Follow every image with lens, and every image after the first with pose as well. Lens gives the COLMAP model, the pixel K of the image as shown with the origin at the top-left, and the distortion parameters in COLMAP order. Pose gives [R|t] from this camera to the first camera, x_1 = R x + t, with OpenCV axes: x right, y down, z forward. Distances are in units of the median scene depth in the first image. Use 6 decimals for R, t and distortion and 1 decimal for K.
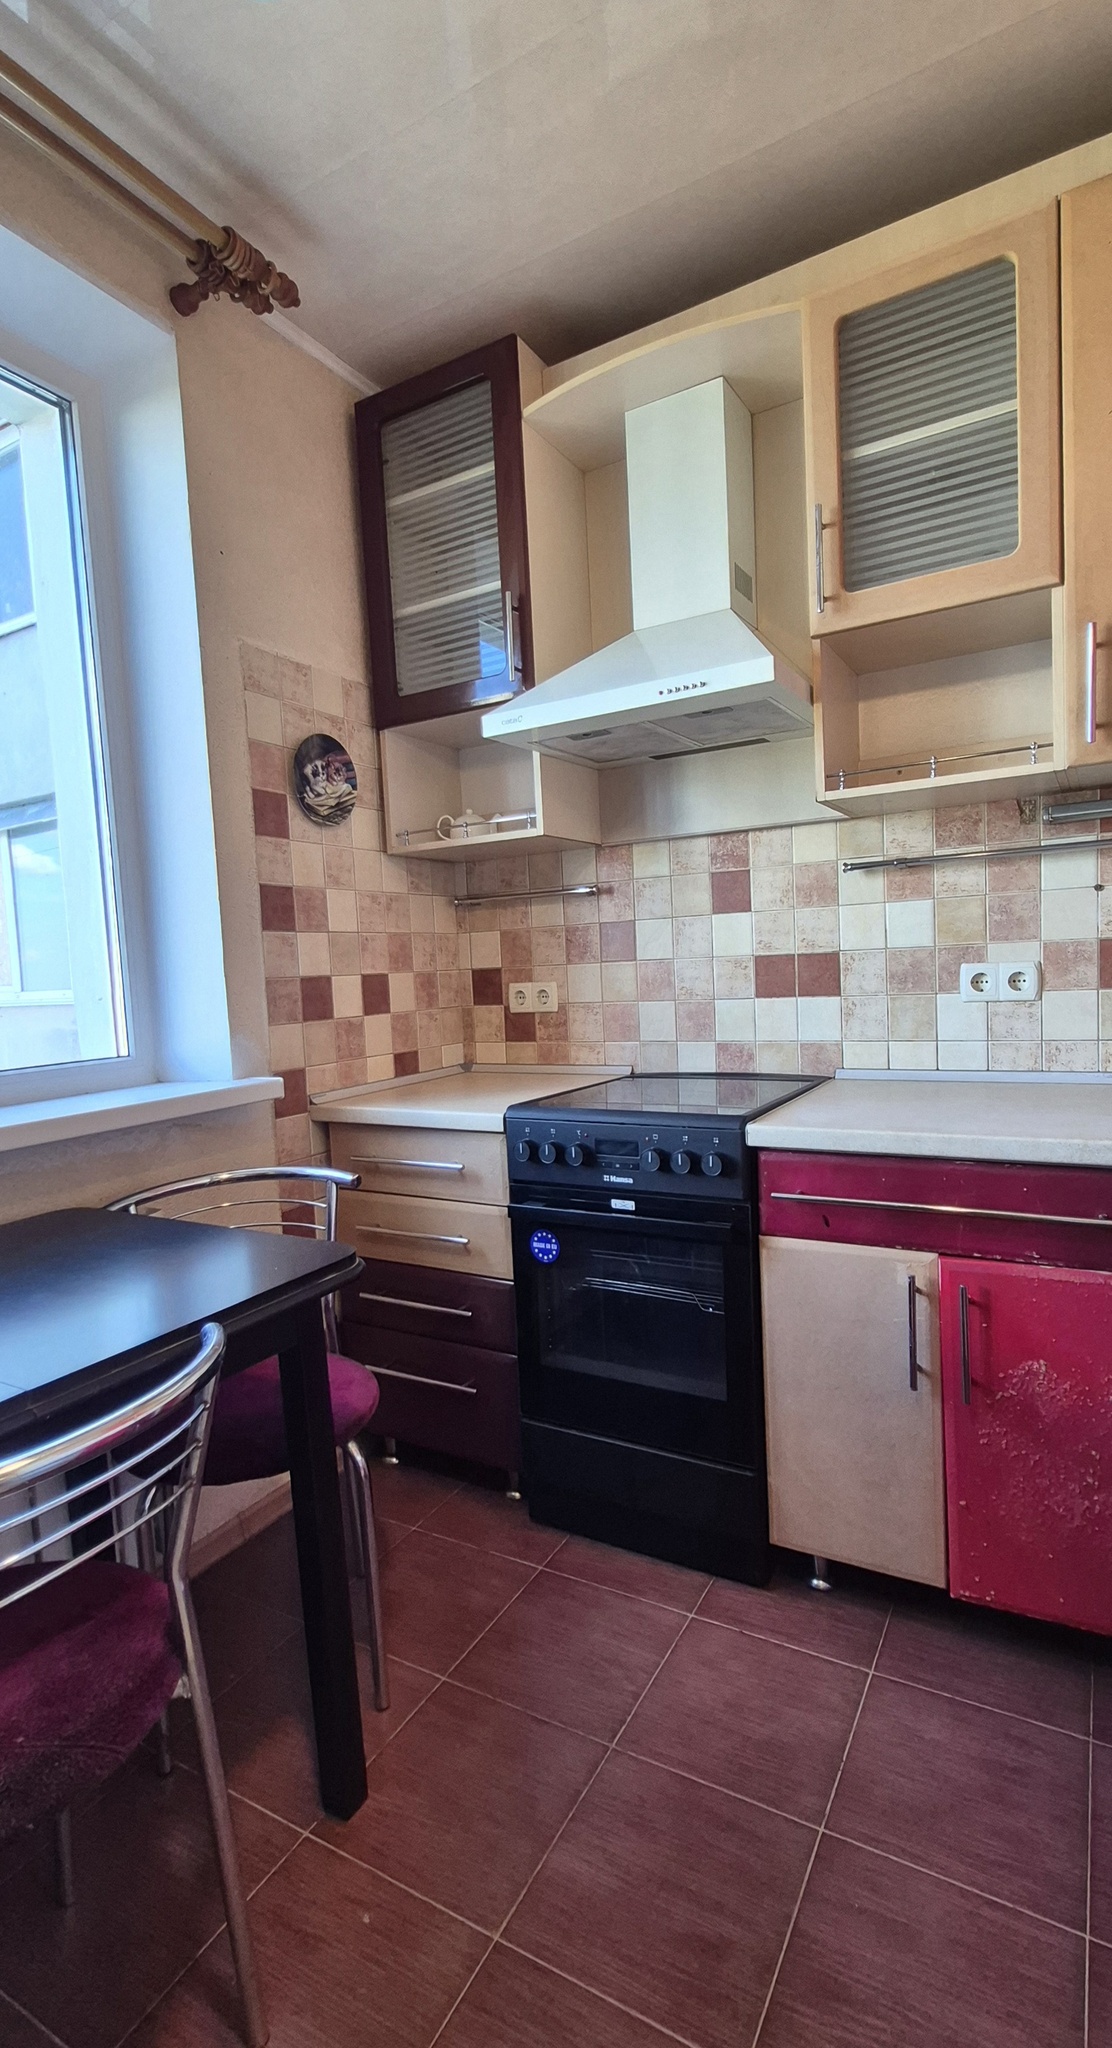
lens RADIAL K [[940.4, 0, 591.3], [0, 940.4, 1037.1], [0, 0, 1]] dist [0.003356, -0.000251]
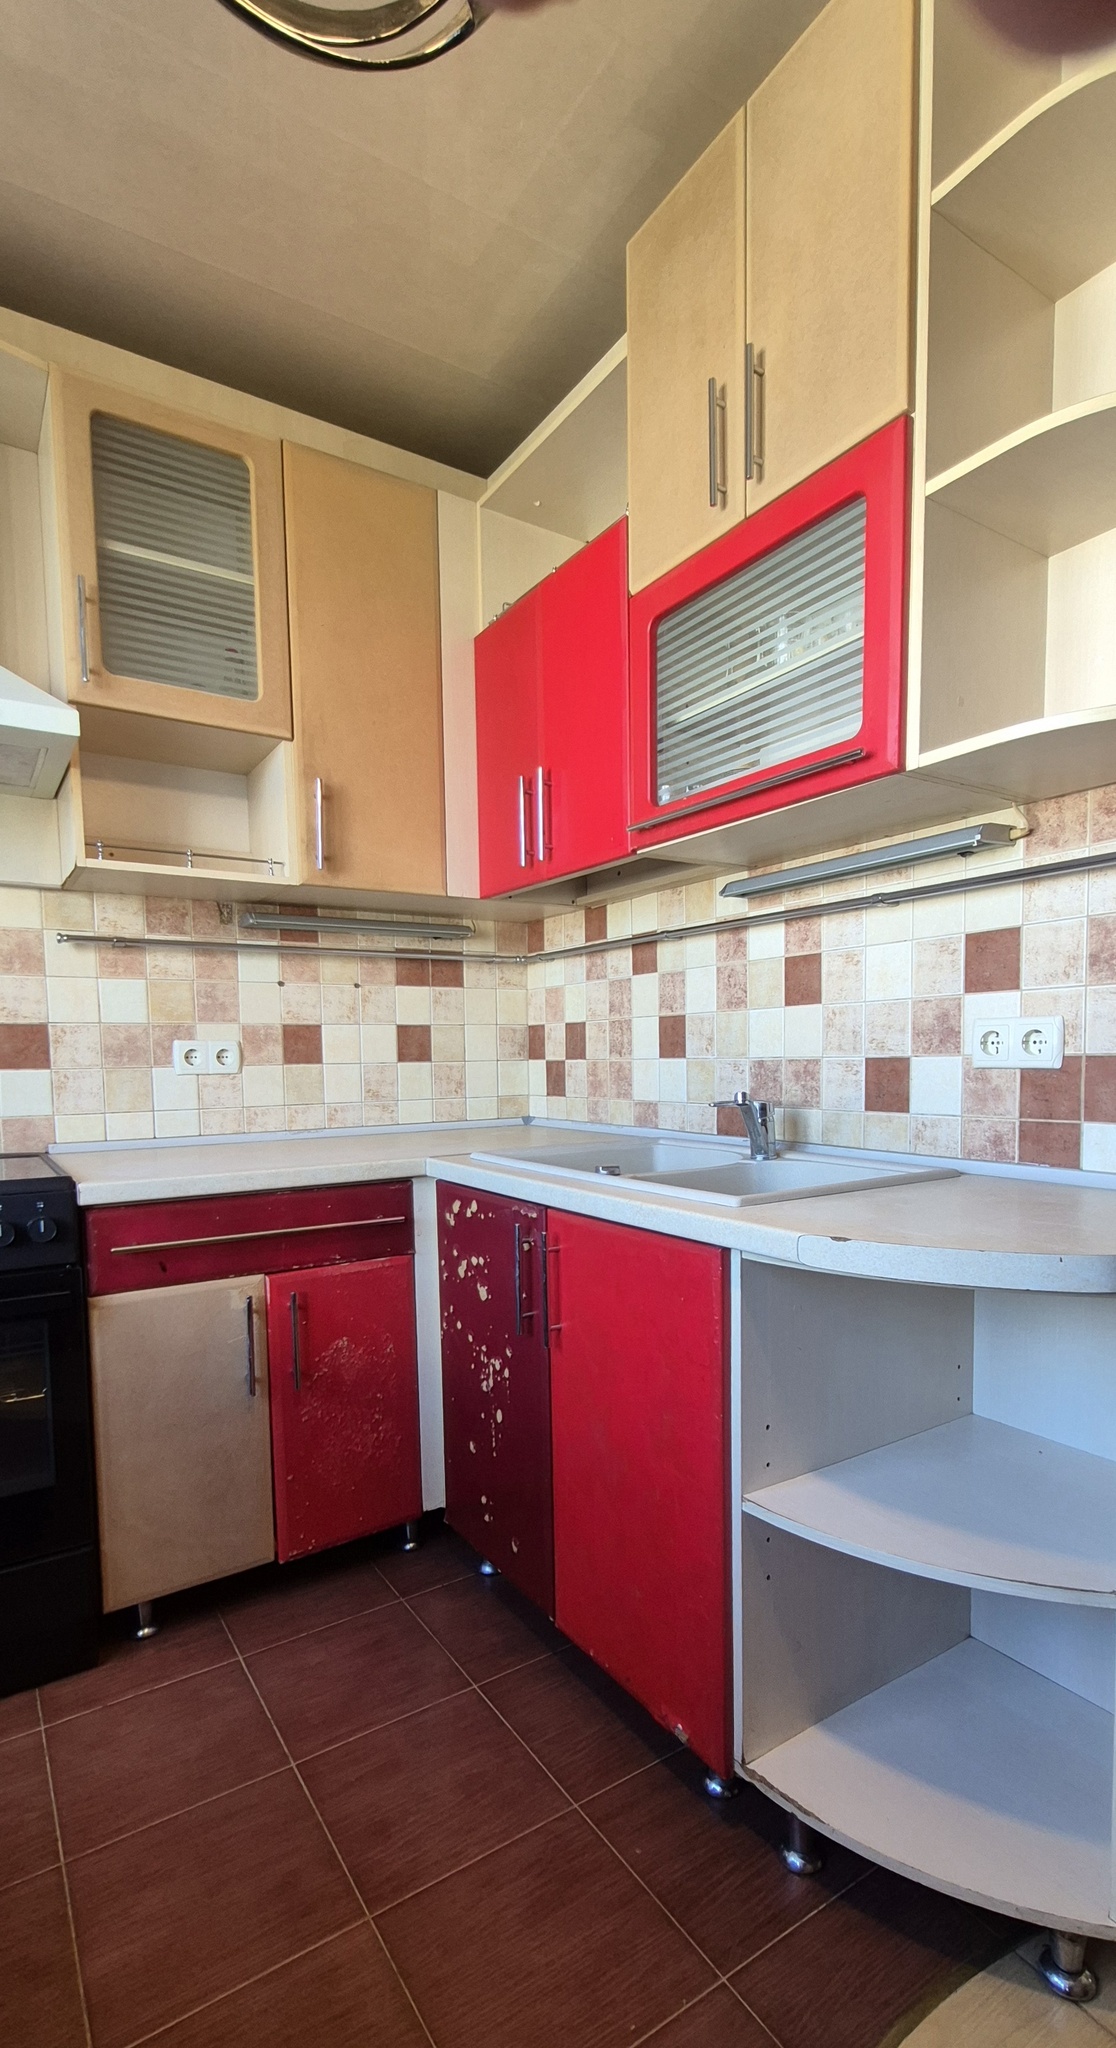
lens RADIAL K [[936.0, 0, 559.5], [0, 936.0, 1134.7], [0, 0, 1]] dist [0.000309, -0.000198]
pose [[0.472710, -0.033202, 0.880592, -0.393086], [0.060501, 0.998155, 0.005158, 0.058852], [-0.879138, 0.050839, 0.473847, 0.088878]]
